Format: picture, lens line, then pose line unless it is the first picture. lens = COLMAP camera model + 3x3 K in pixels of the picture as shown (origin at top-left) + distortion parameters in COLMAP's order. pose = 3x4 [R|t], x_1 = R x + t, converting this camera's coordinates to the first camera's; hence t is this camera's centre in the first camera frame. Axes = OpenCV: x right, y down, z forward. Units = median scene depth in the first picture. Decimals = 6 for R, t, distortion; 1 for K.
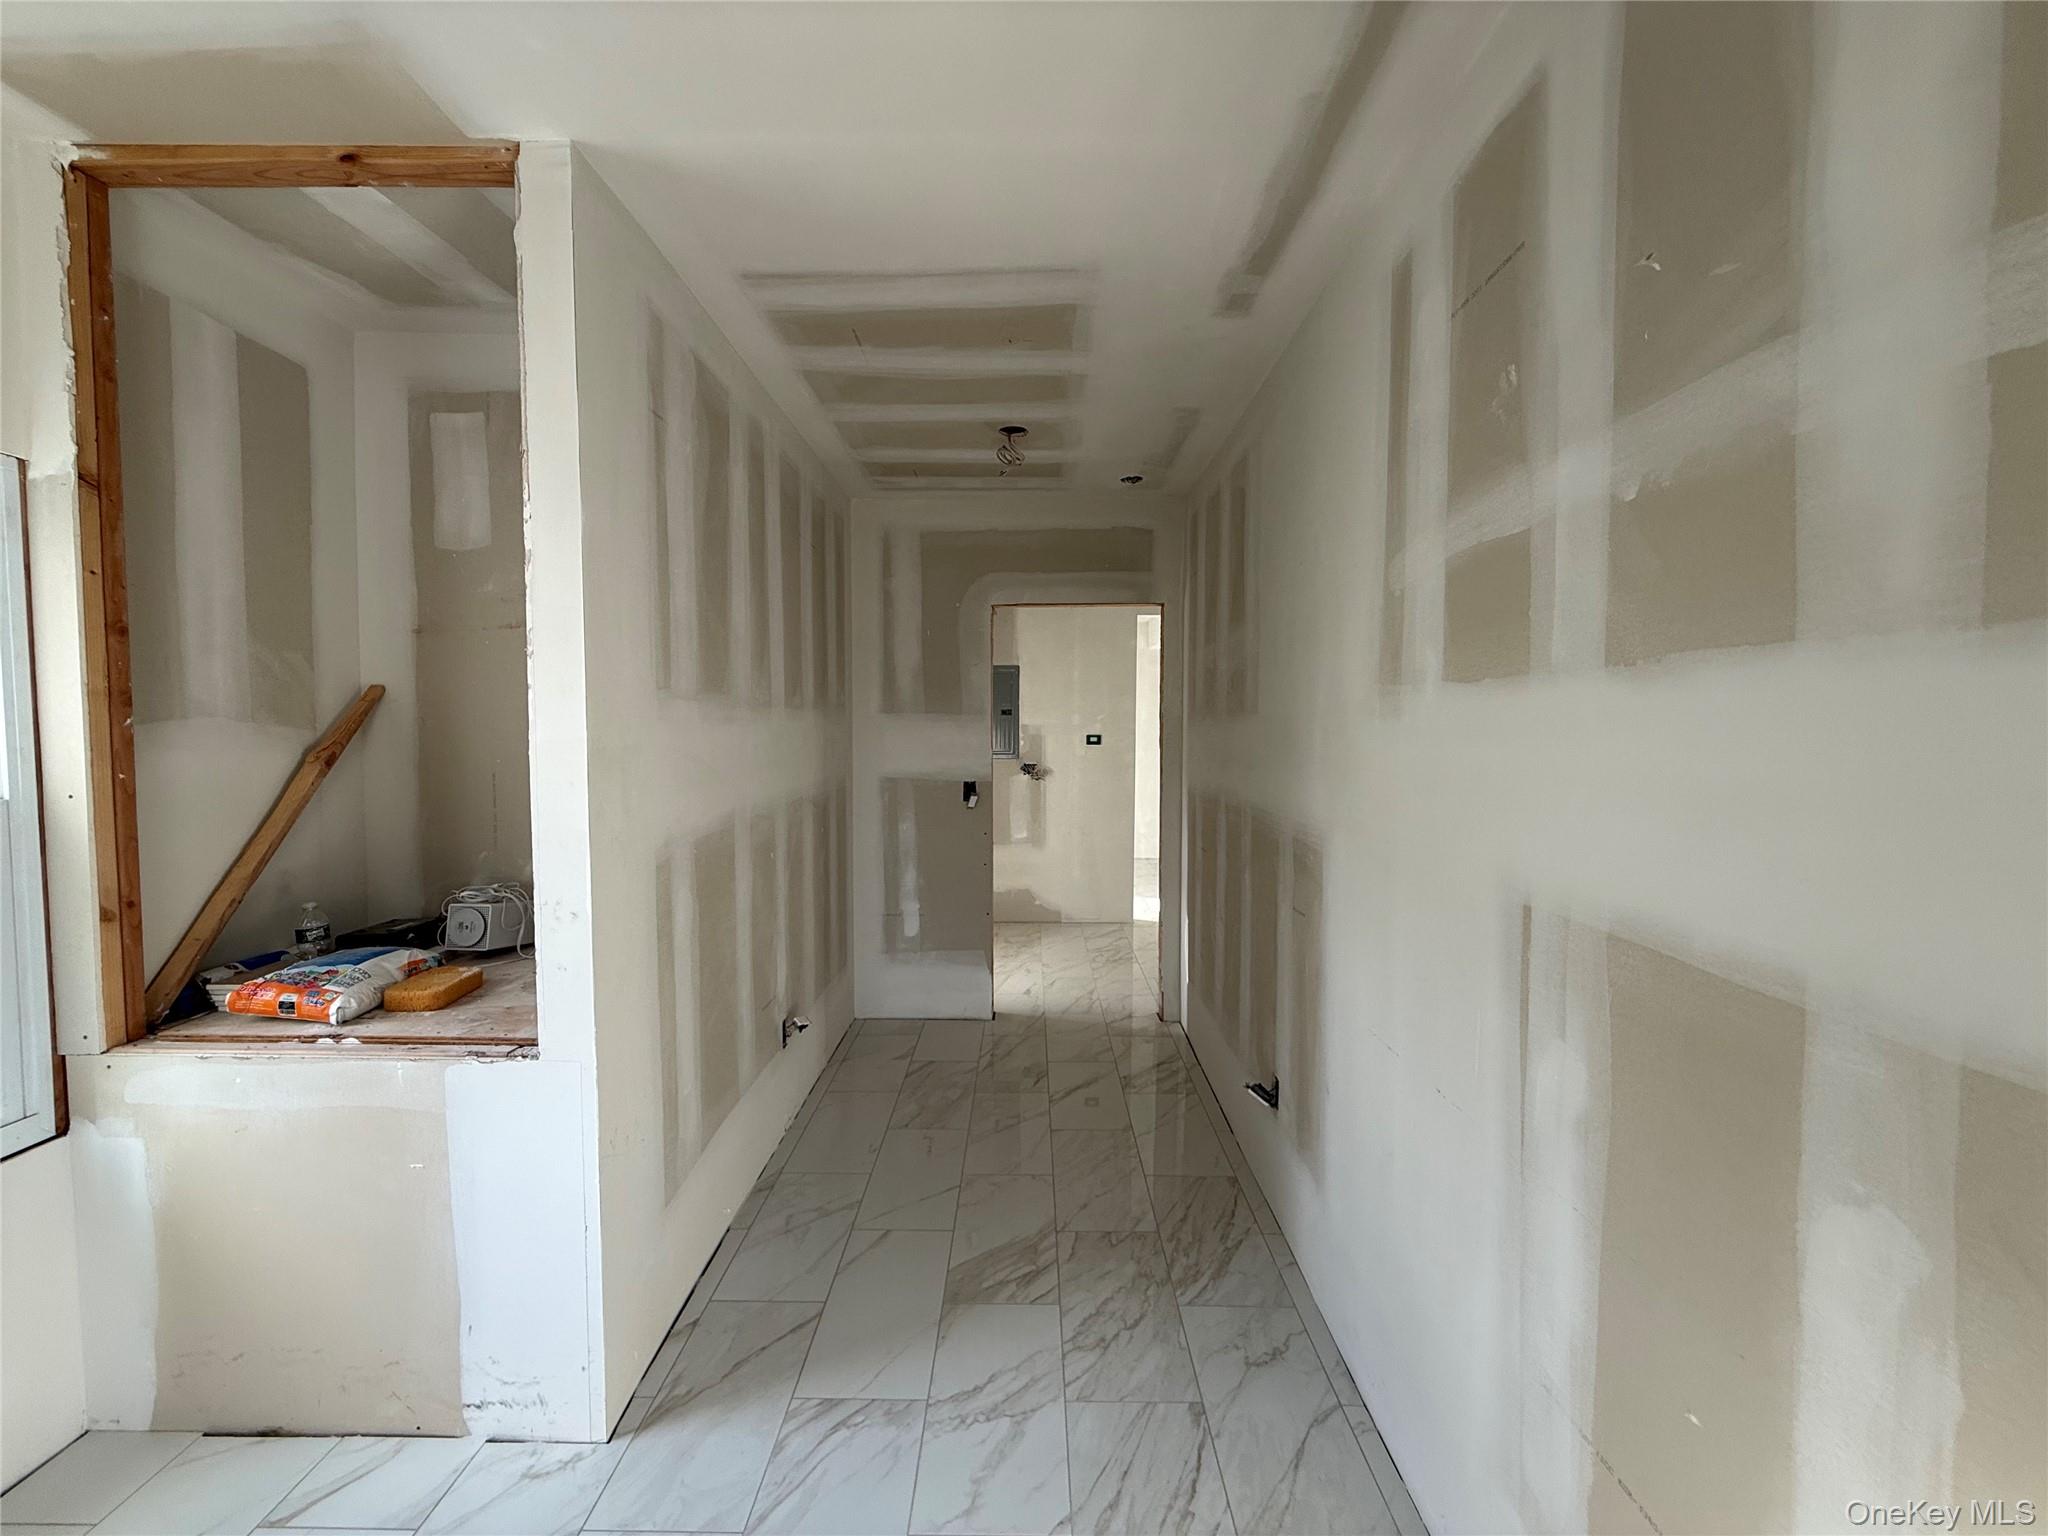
lens RADIAL K [[815.6, 0, 1022.9], [0, 815.6, 764.1], [0, 0, 1]] dist [0.000187, 0.000193]
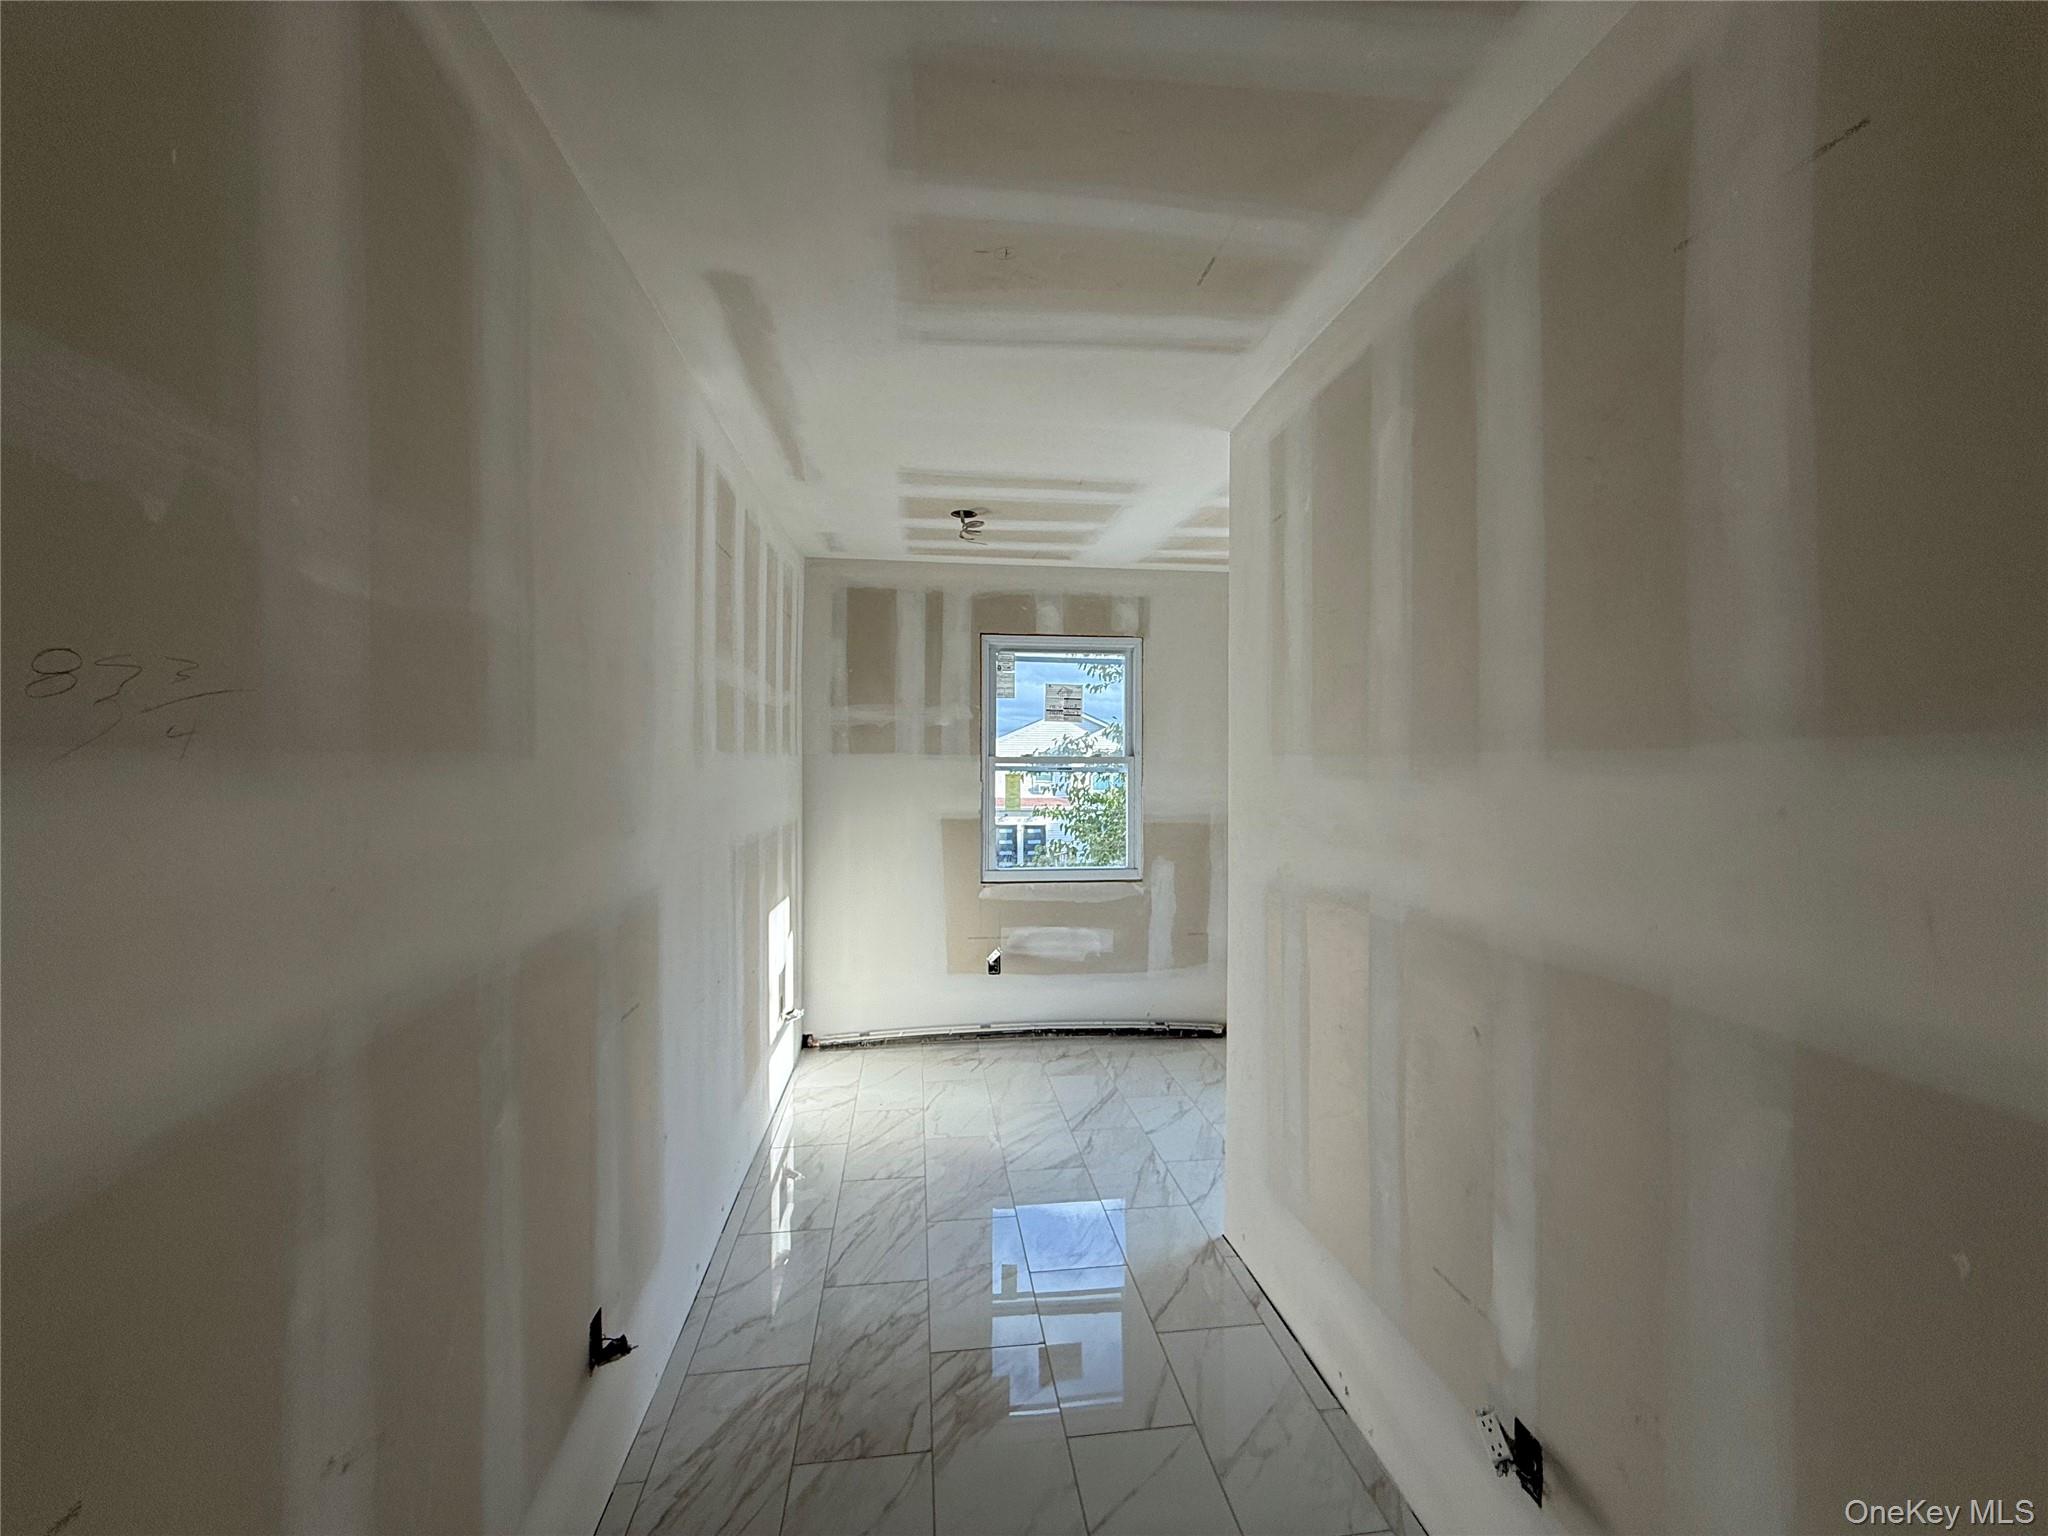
lens RADIAL K [[815.6, 0, 1024.6], [0, 815.6, 773.3], [0, 0, 1]] dist [0.000187, 0.000193]
pose [[-0.989847, -0.006964, -0.141968, 0.077612], [-0.014028, 0.998709, 0.048816, -0.103213], [0.141445, 0.050312, -0.988667, 1.968590]]
